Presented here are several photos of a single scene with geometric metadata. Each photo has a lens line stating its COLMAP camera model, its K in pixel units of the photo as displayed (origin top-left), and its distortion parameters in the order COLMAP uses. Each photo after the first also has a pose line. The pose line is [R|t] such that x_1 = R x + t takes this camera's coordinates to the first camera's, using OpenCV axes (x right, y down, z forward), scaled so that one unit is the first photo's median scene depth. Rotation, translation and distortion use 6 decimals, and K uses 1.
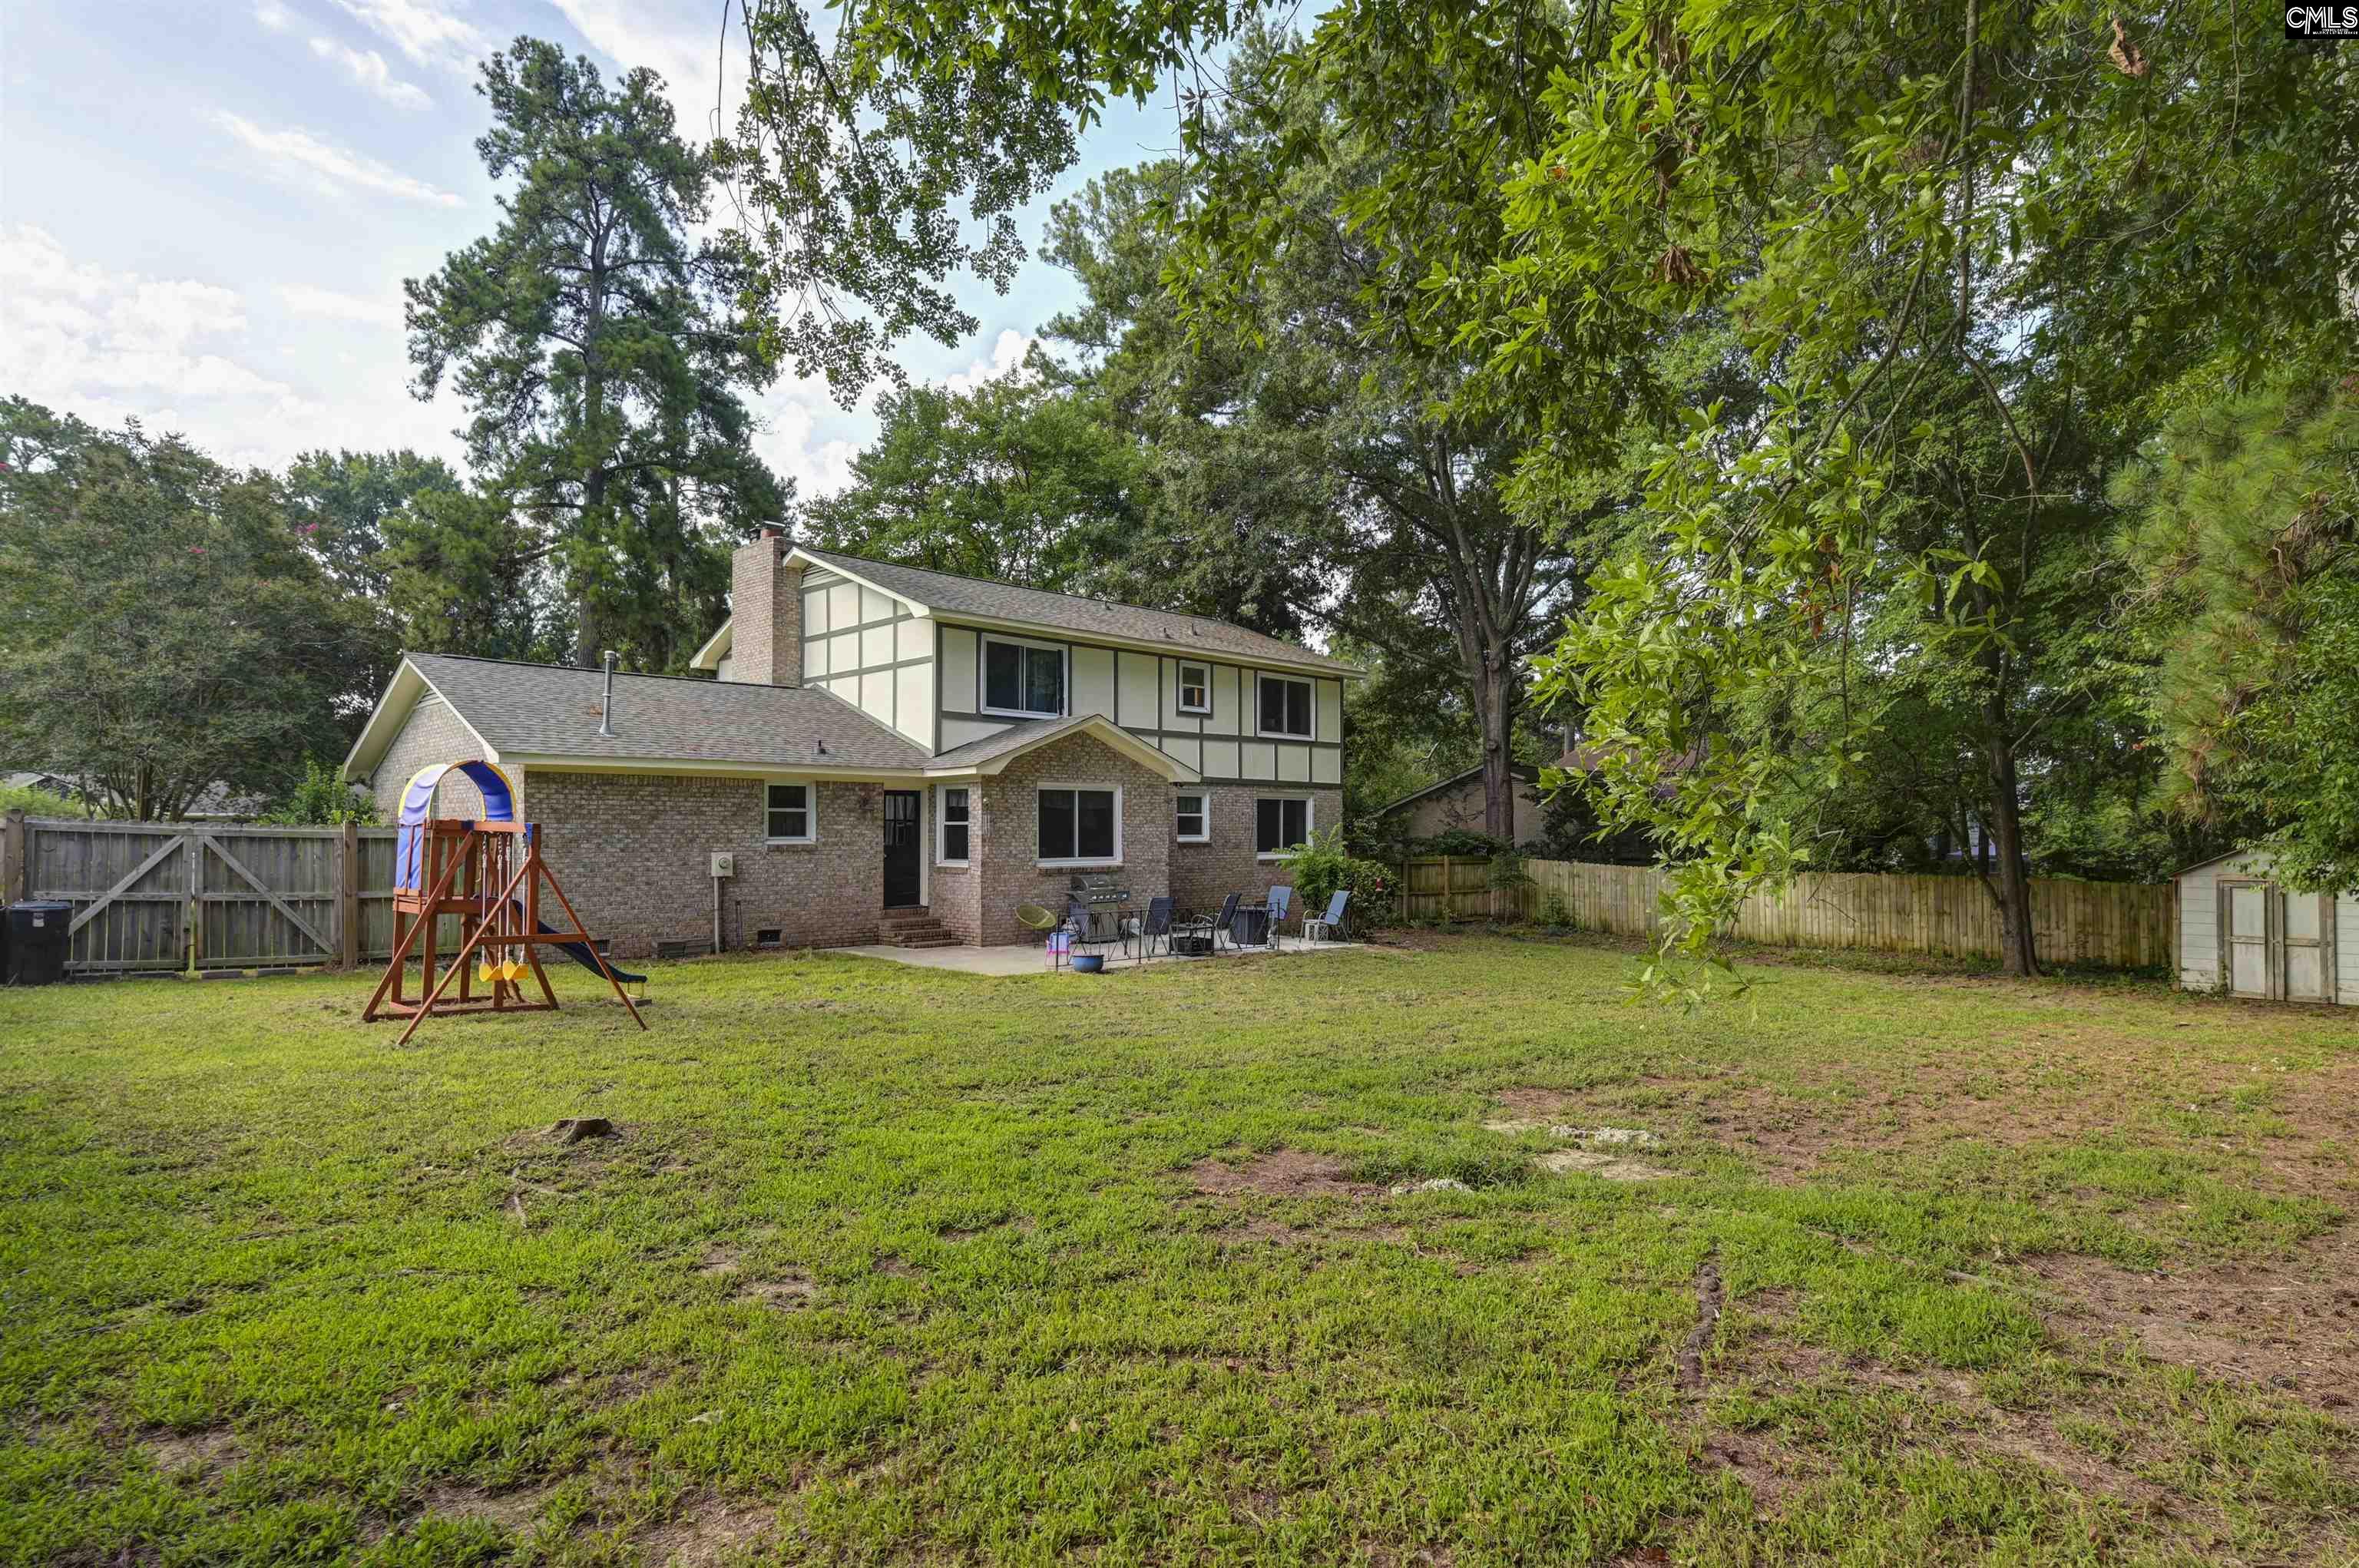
lens RADIAL K [[1235.6, 0, 1161.8], [0, 1235.6, 835.0], [0, 0, 1]] dist [0.007527, -0.005297]
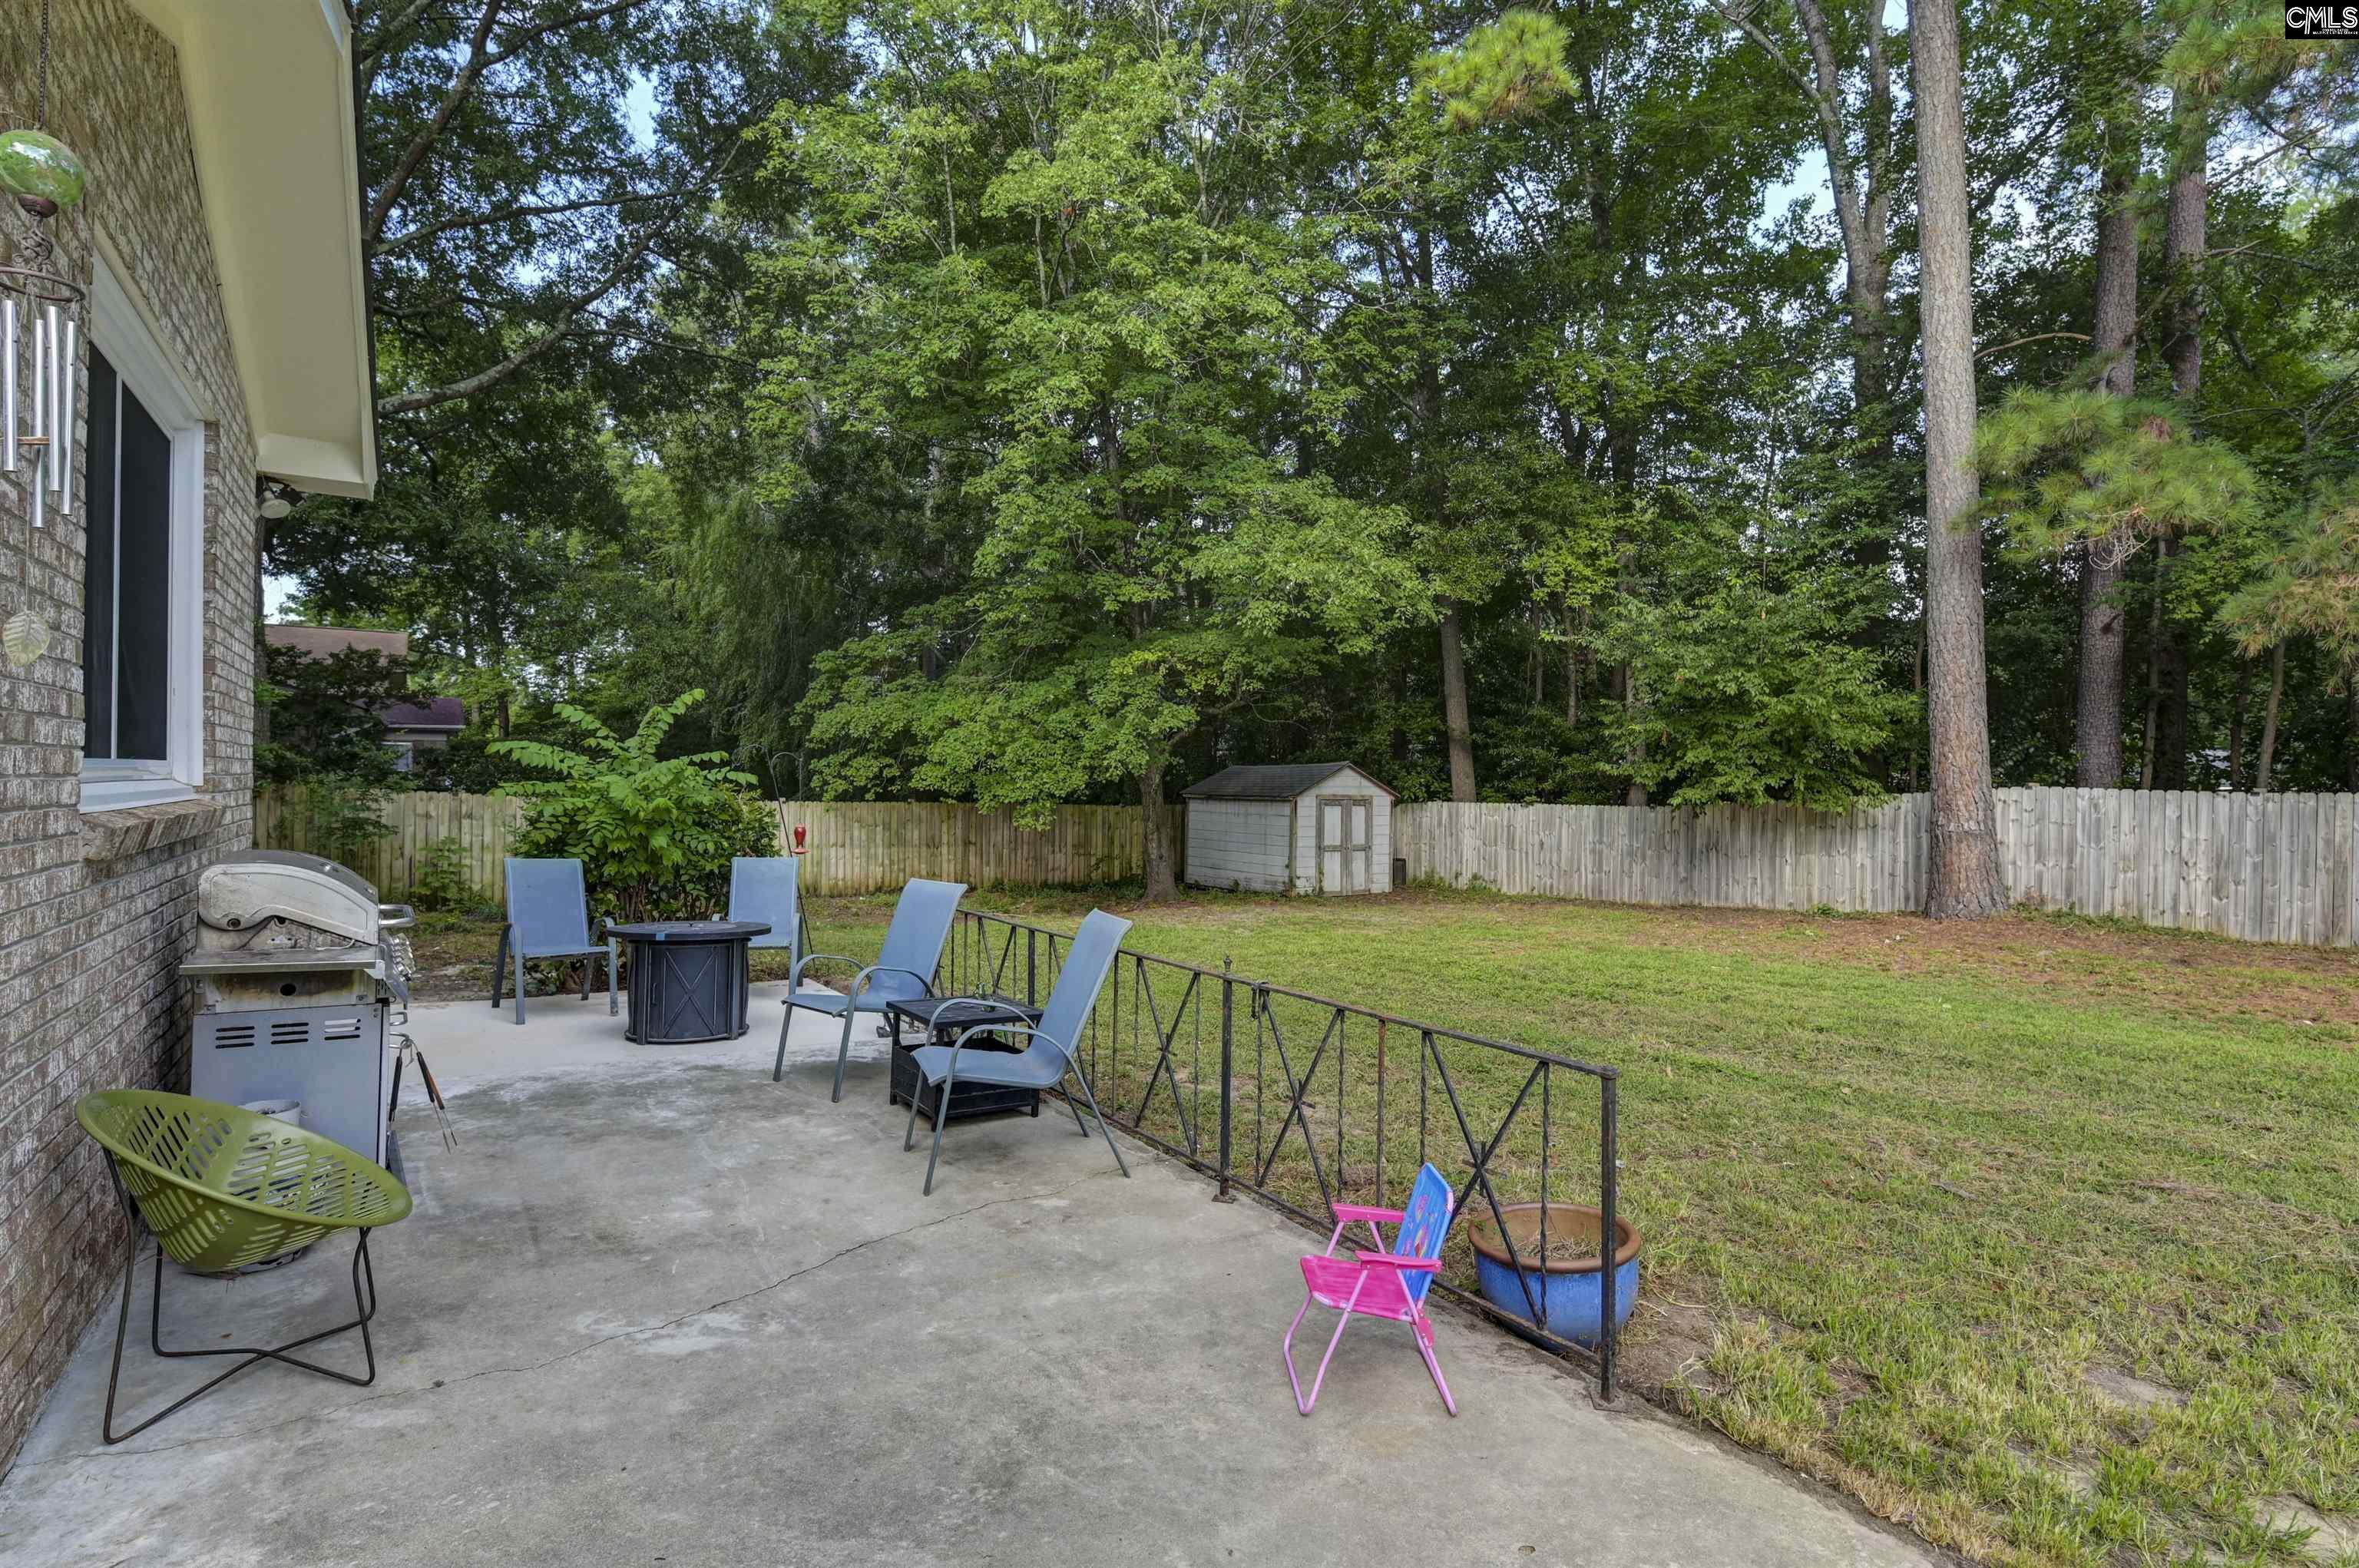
lens RADIAL K [[1115.5, 0, 1174.8], [0, 1115.5, 785.6], [0, 0, 1]] dist [-0.003902, -0.006500]
pose [[0.154930, 0.001464, 0.987924, -0.194021], [-0.011005, 0.999939, 0.000244, 0.019815], [-0.987864, -0.010910, 0.154937, 0.804470]]
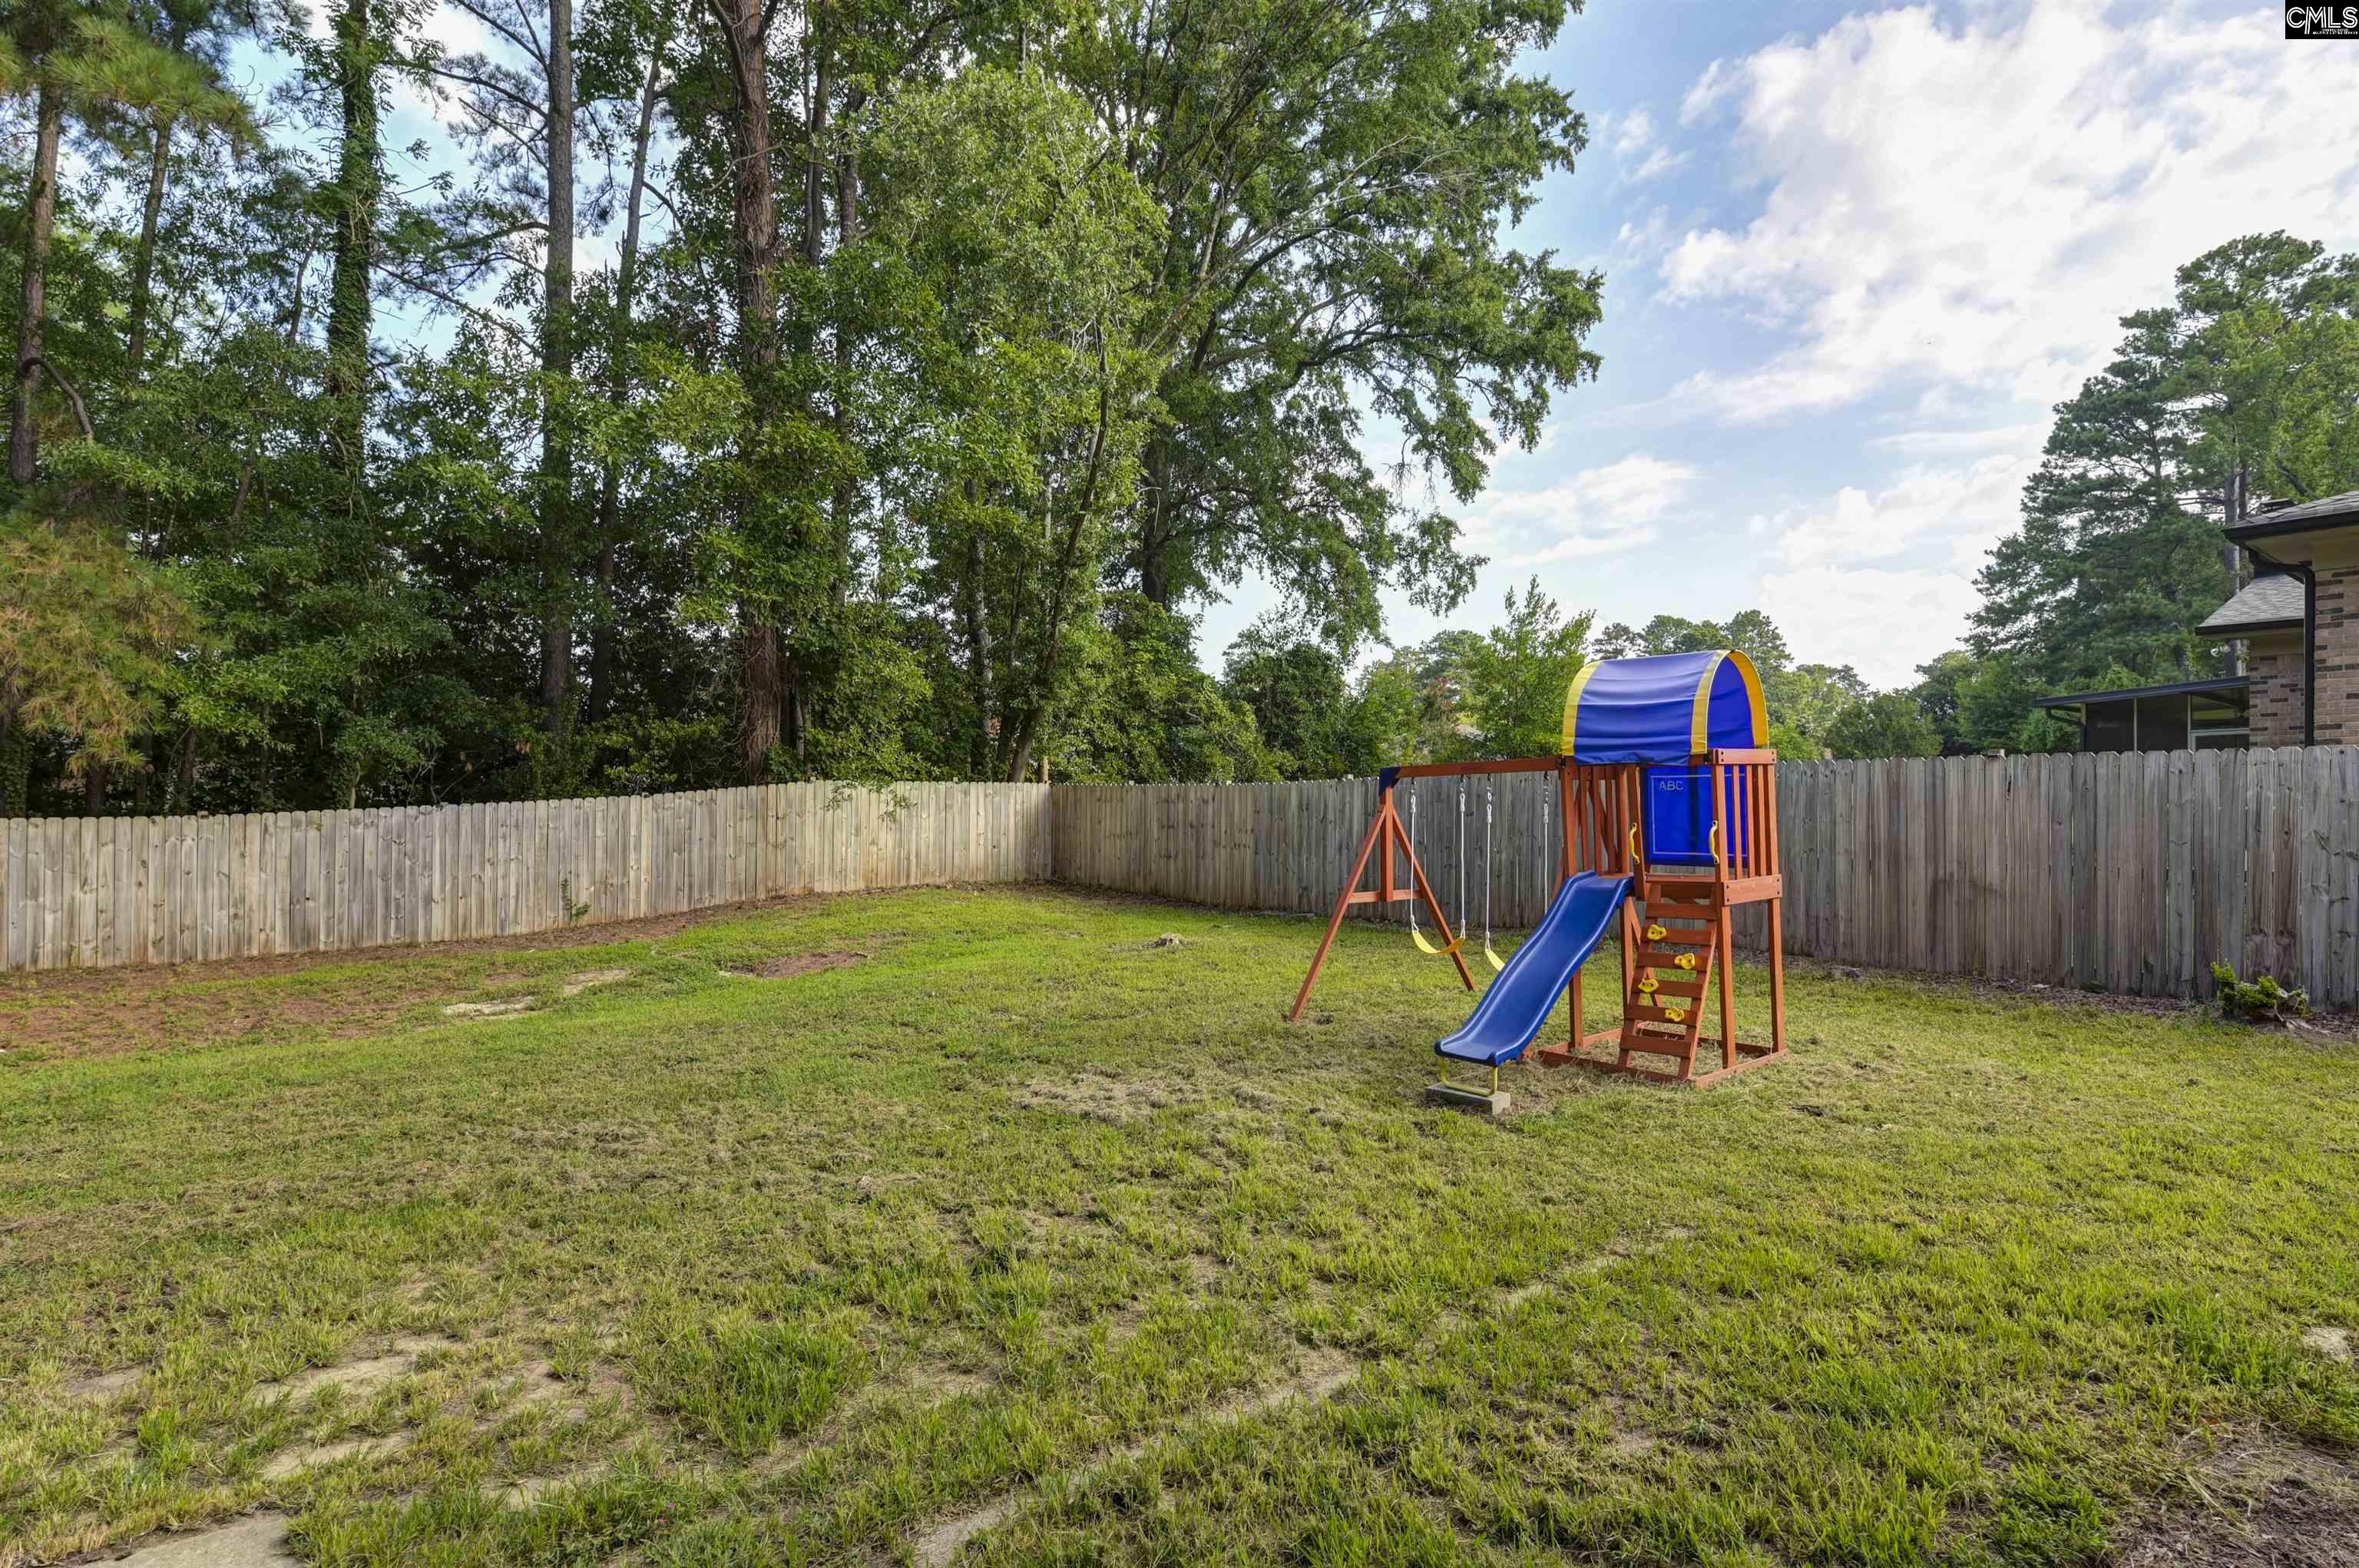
lens RADIAL K [[1183.4, 0, 1163.9], [0, 1183.4, 804.6], [0, 0, 1]] dist [-0.006243, -0.002161]
pose [[-0.994888, -0.002690, 0.100948, -0.203329], [-0.003811, 0.999933, -0.010918, 0.014440], [-0.100911, -0.011247, -0.994832, 0.840902]]
